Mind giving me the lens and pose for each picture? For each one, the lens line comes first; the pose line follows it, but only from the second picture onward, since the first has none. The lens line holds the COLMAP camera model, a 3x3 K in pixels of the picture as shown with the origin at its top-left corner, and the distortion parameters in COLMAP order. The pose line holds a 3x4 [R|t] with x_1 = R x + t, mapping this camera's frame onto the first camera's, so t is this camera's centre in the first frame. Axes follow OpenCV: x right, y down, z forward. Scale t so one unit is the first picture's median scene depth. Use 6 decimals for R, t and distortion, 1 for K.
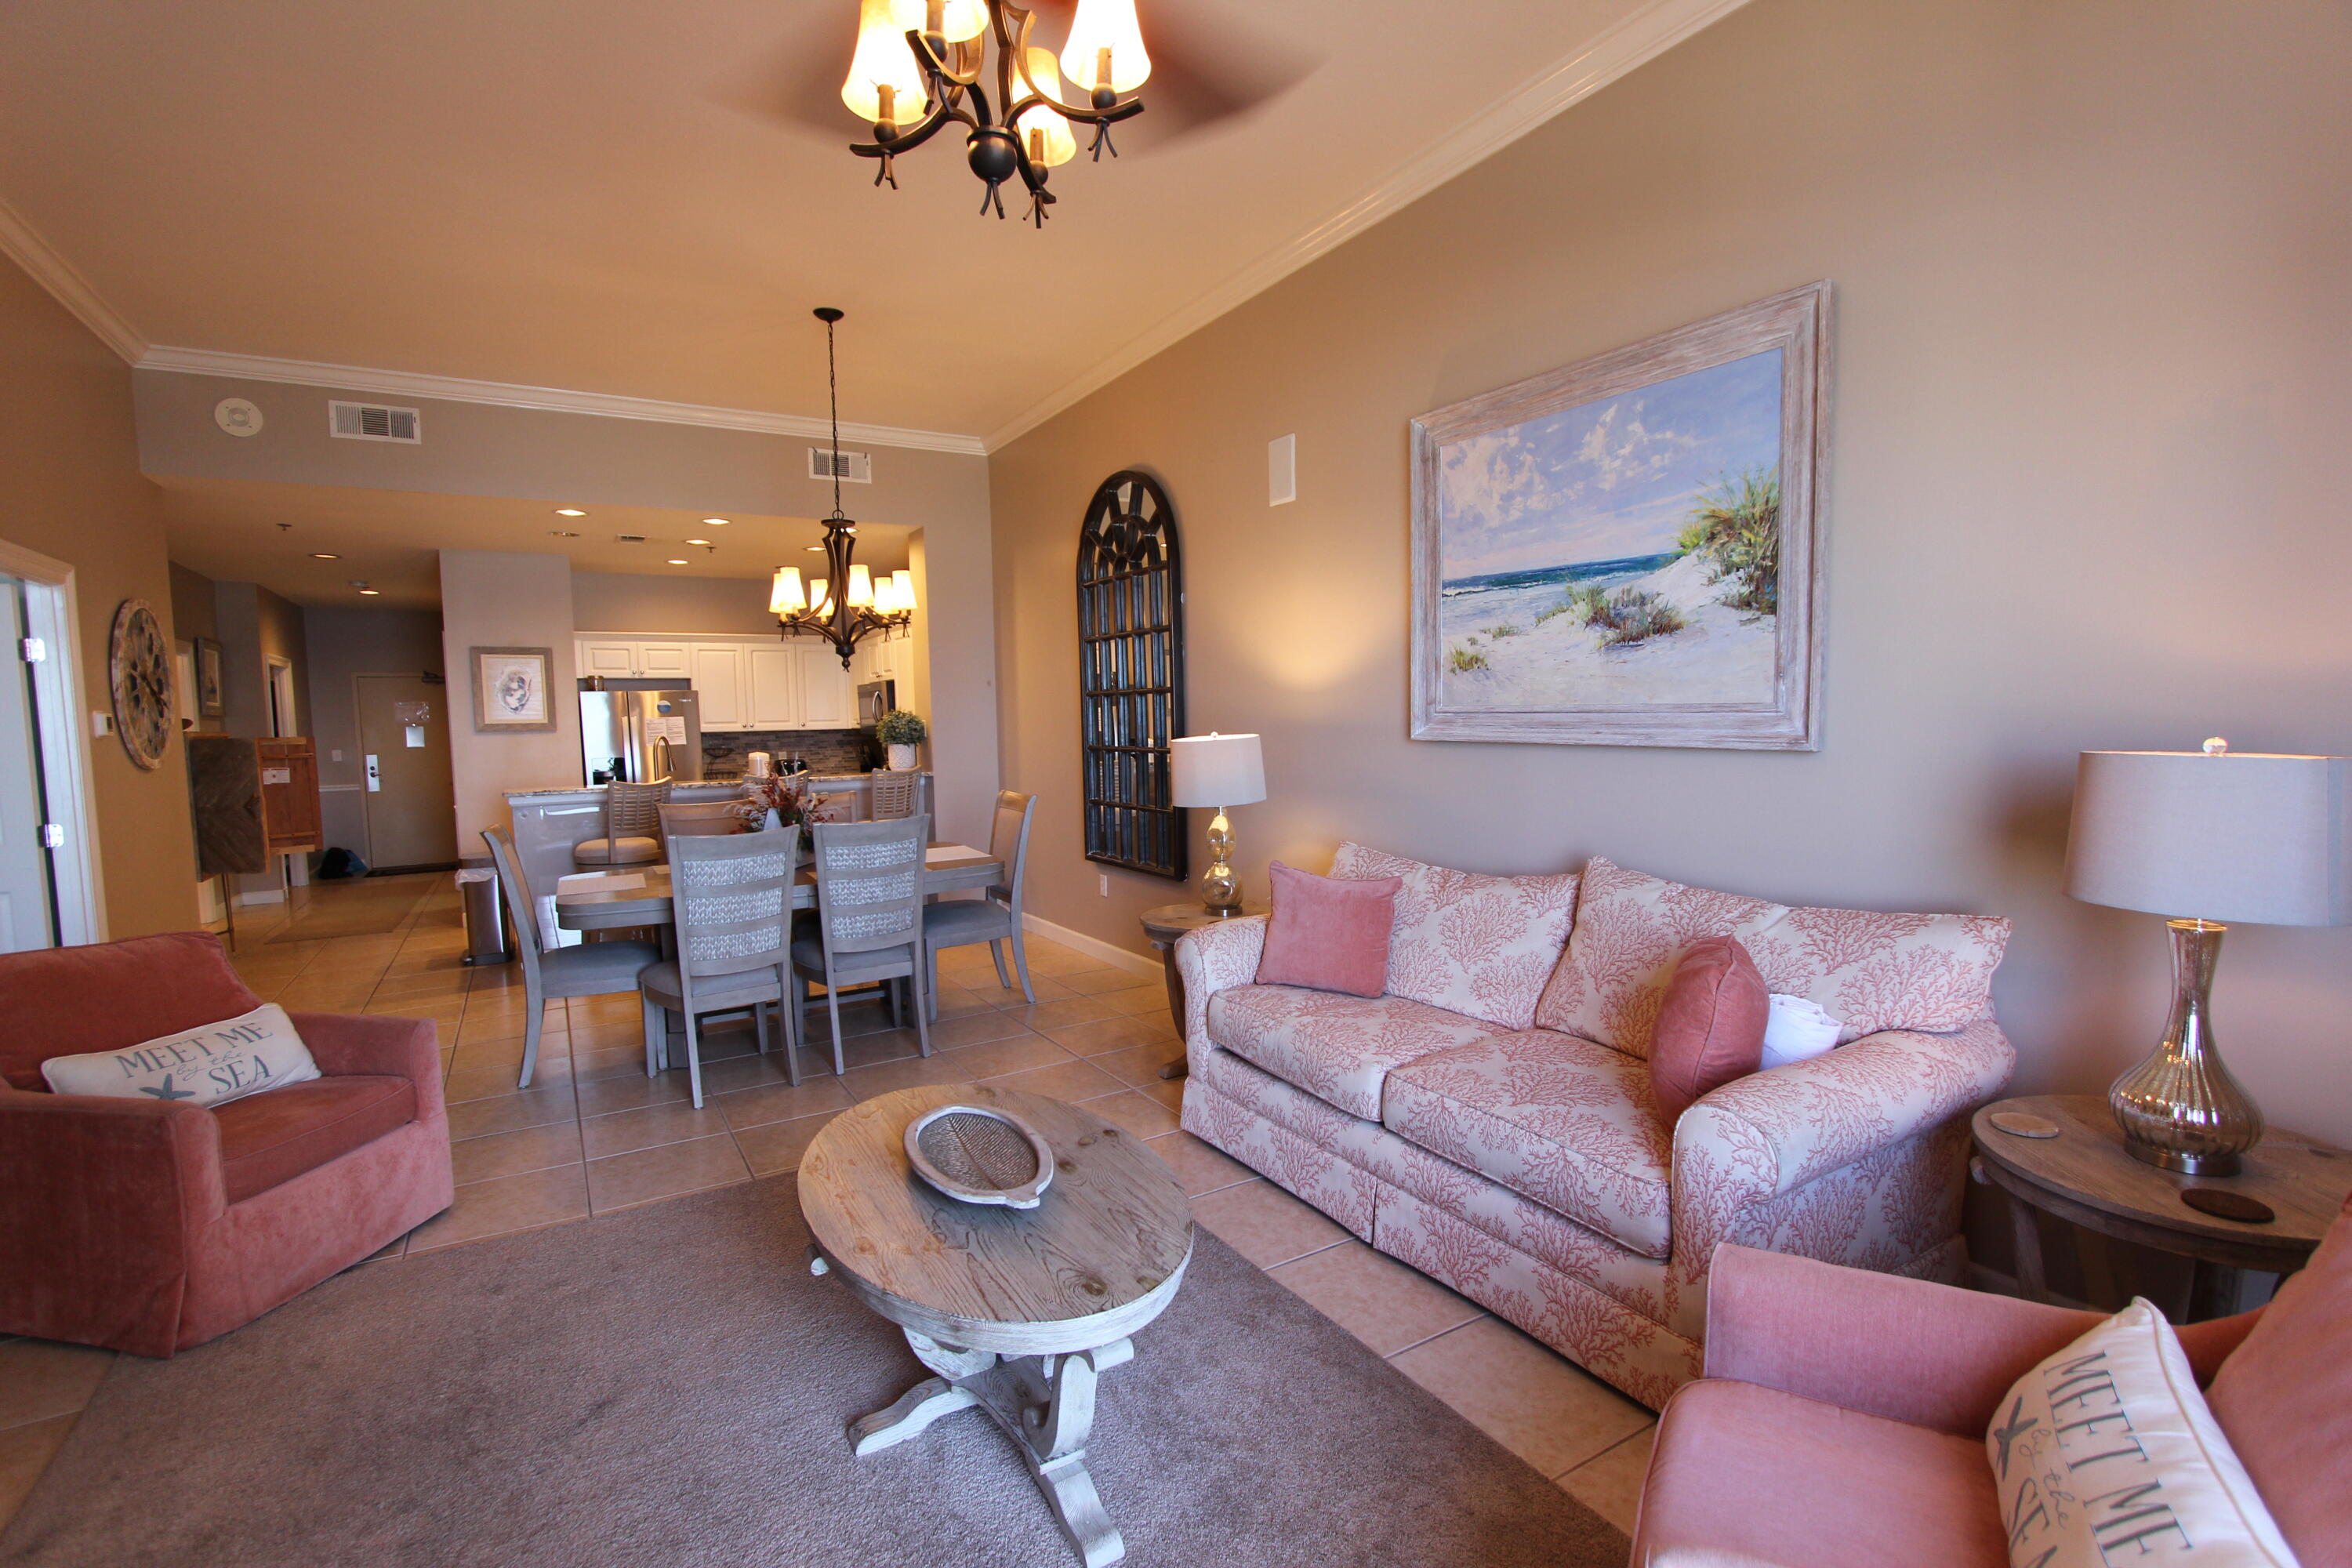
lens RADIAL K [[1081.2, 0, 1176.8], [0, 1081.2, 792.3], [0, 0, 1]] dist [-0.011871, 0.000742]
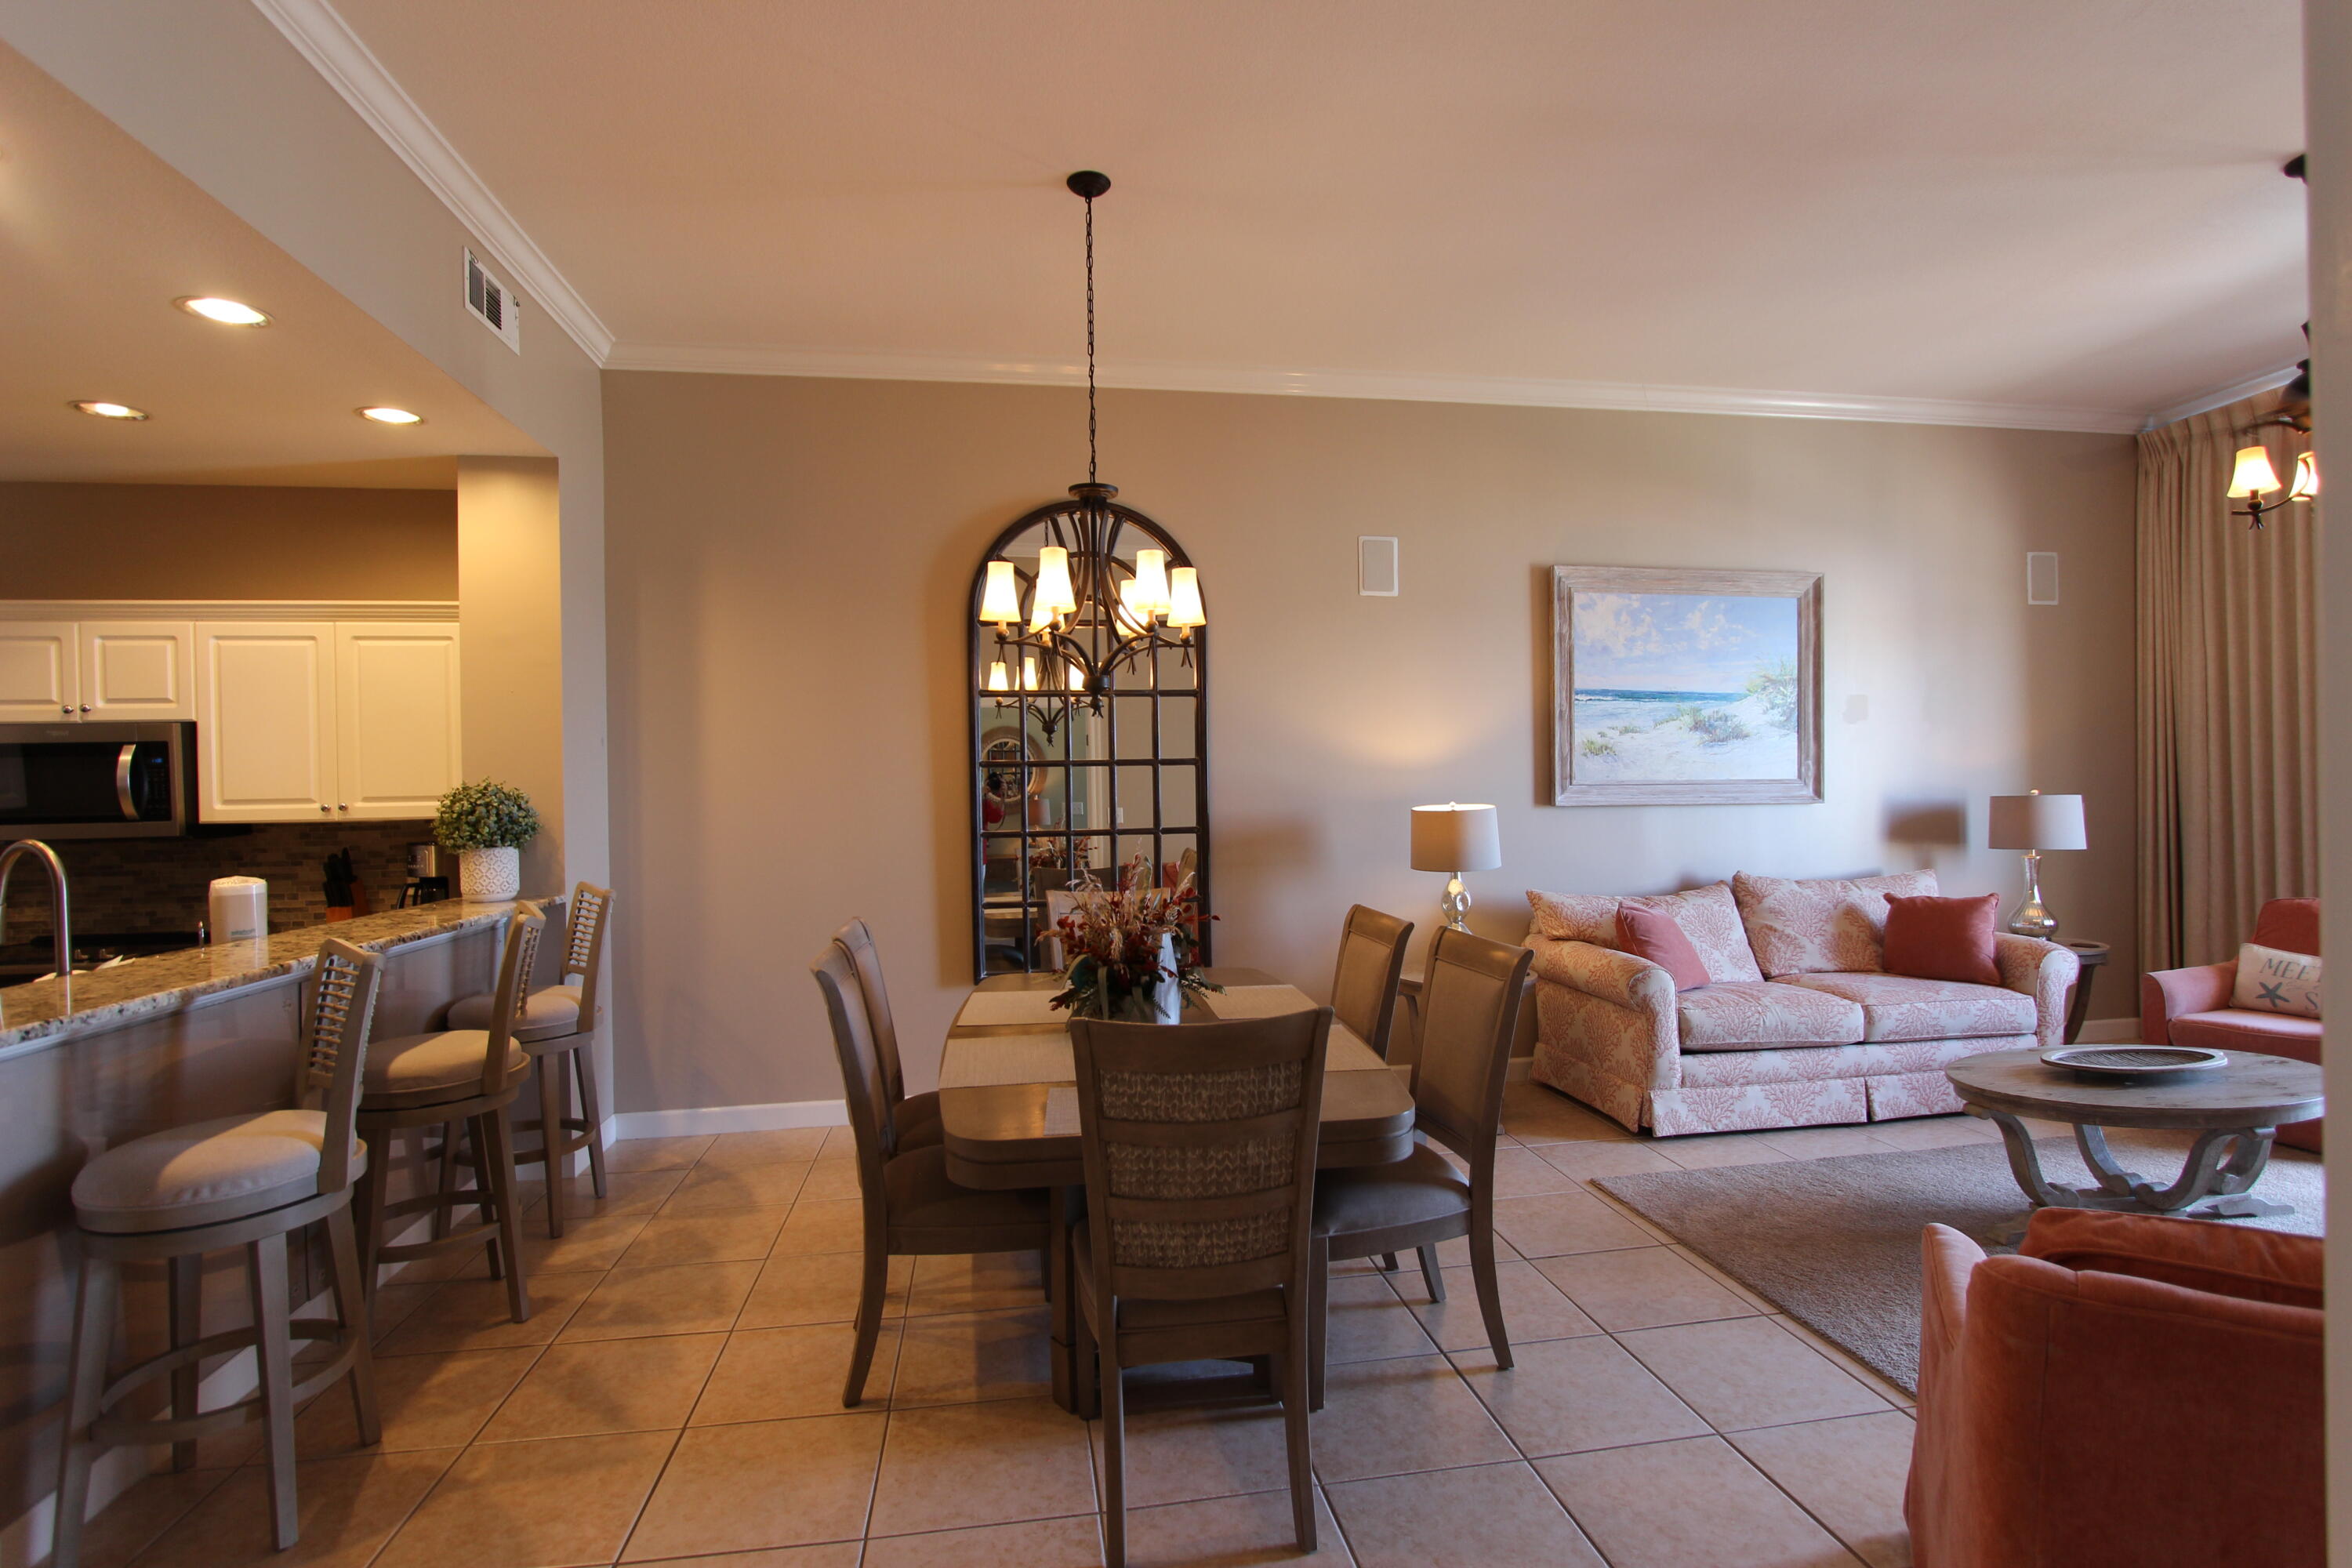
lens RADIAL K [[1094.4, 0, 1177.0], [0, 1094.4, 785.7], [0, 0, 1]] dist [-0.011238, 0.000021]
pose [[0.372326, 0.010246, 0.928046, -1.339106], [0.075616, 0.996280, -0.041336, -0.059764], [-0.925017, 0.085565, 0.370166, 1.055228]]
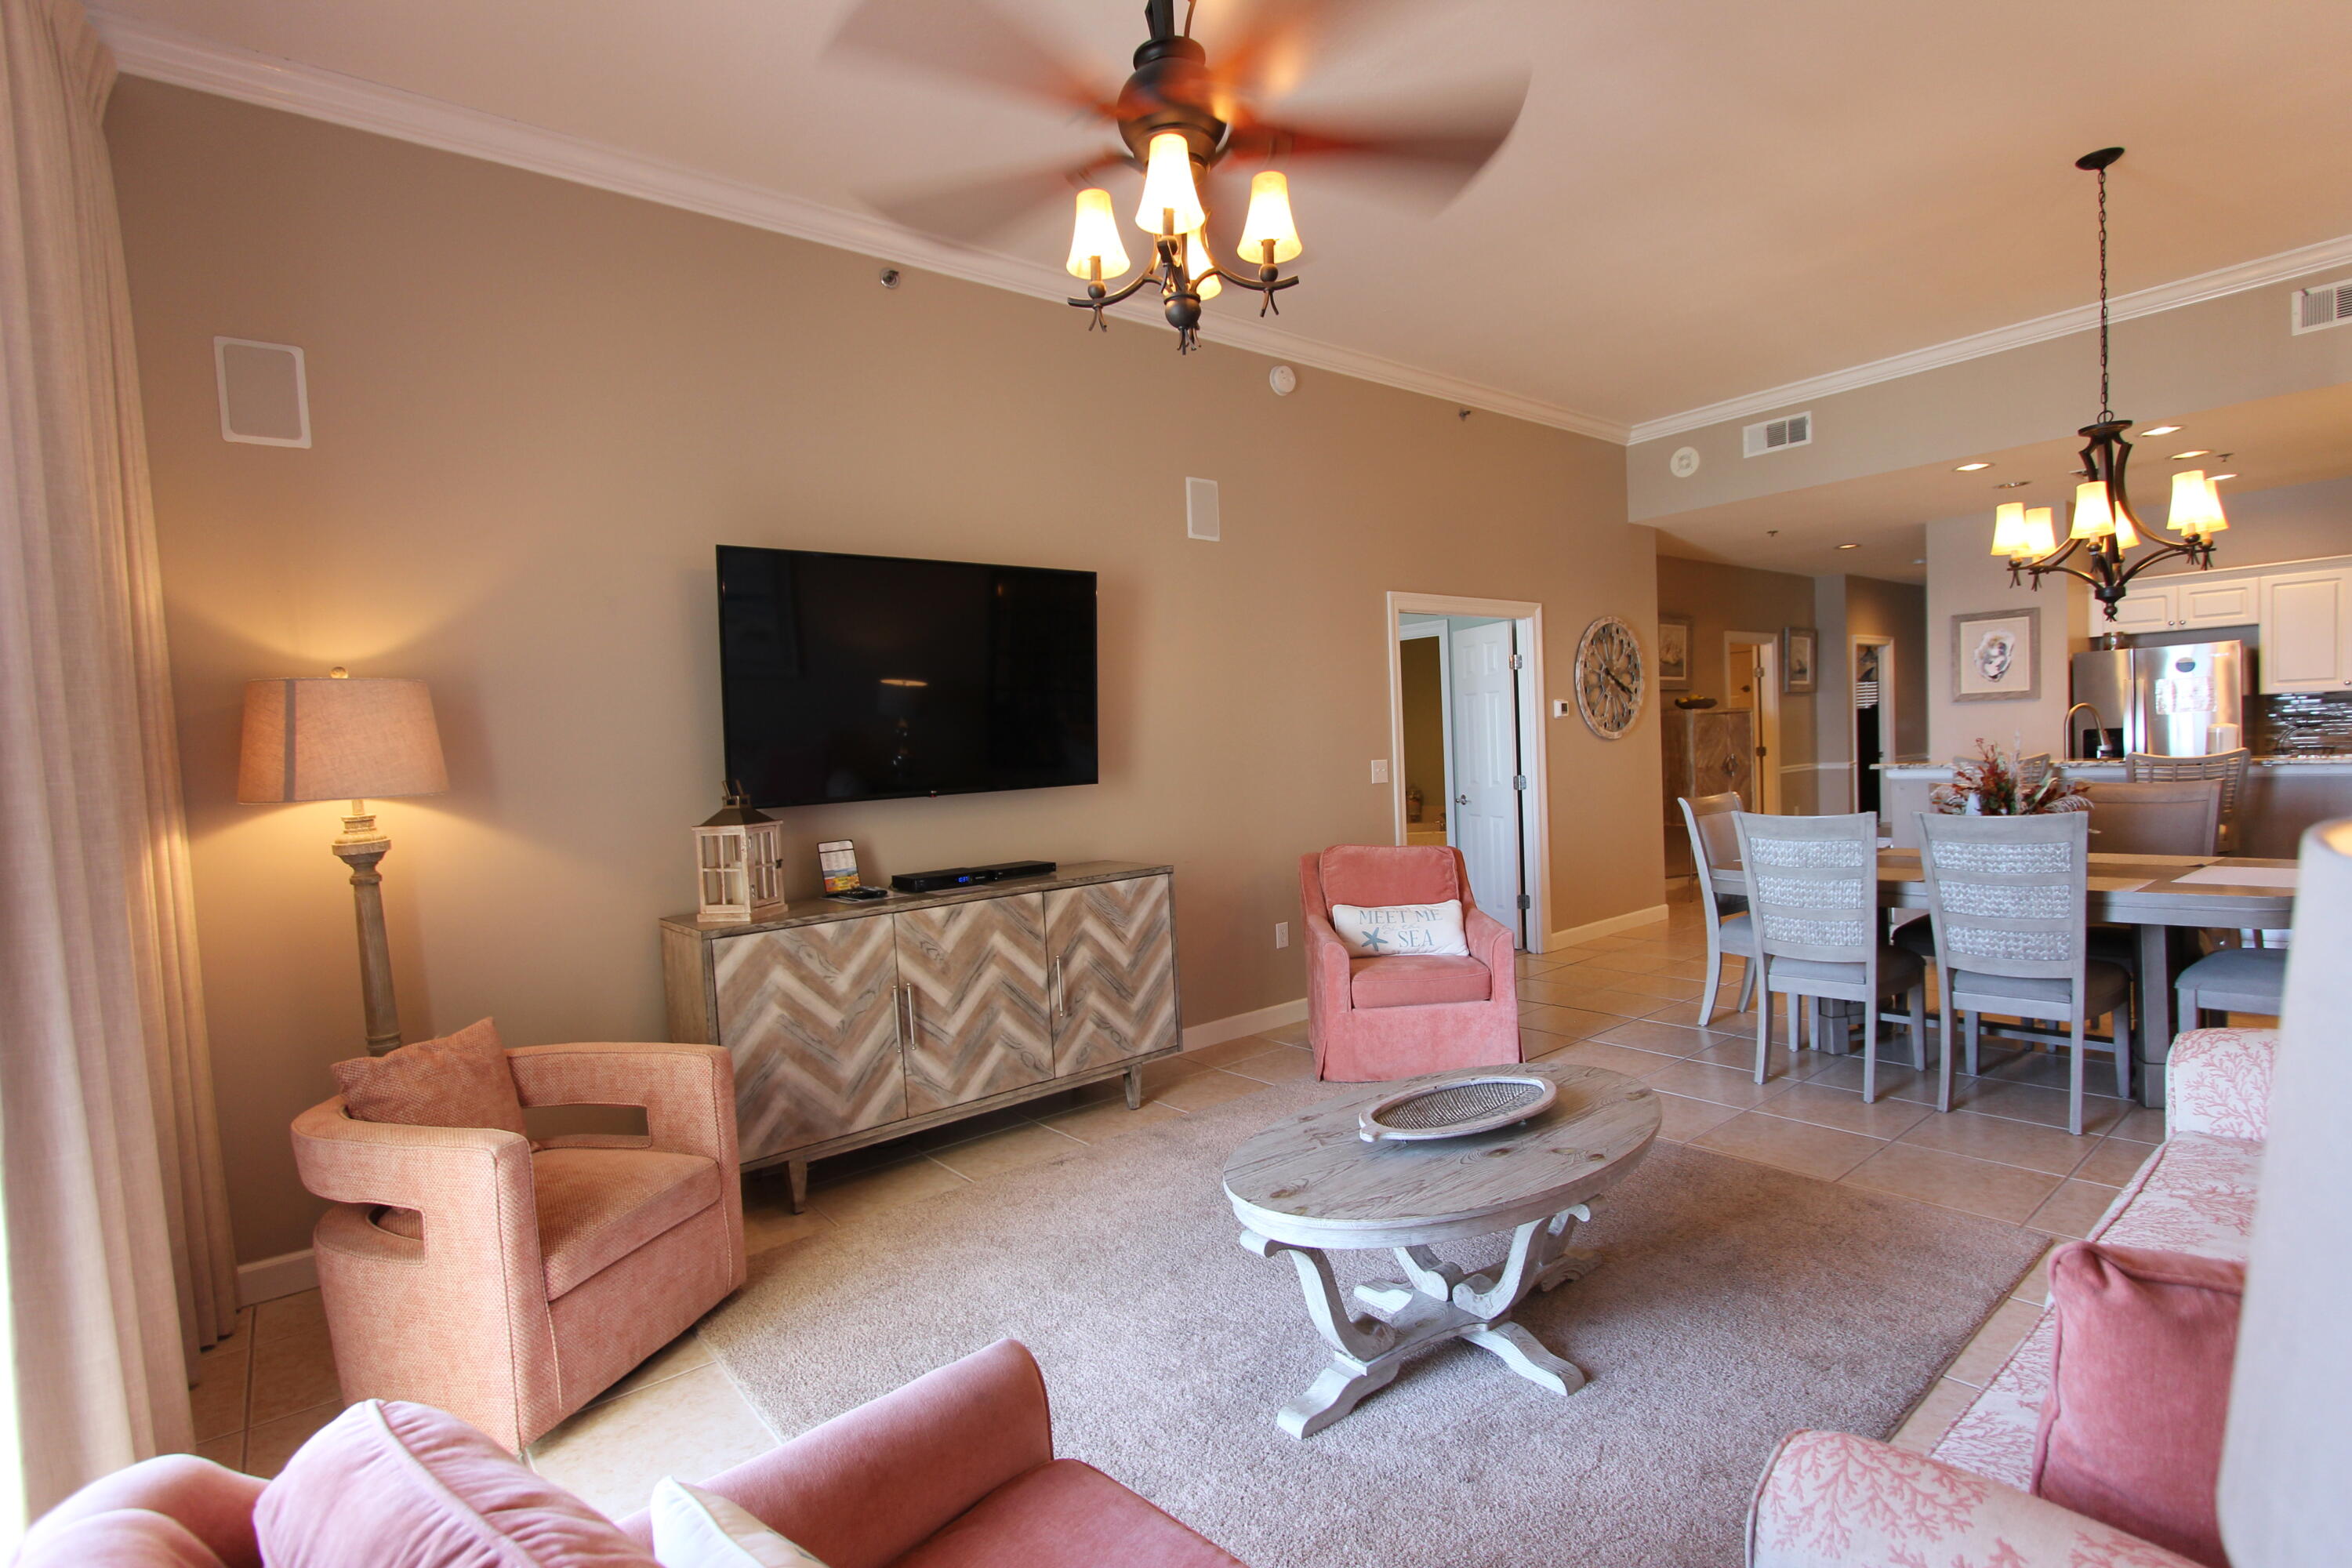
lens RADIAL K [[1103.5, 0, 1176.0], [0, 1103.5, 784.0], [0, 0, 1]] dist [-0.012636, 0.000382]
pose [[0.140755, 0.049868, -0.988788, 0.552584], [-0.024754, 0.998596, 0.046839, -0.024515], [0.989735, 0.017884, 0.141792, 0.355600]]
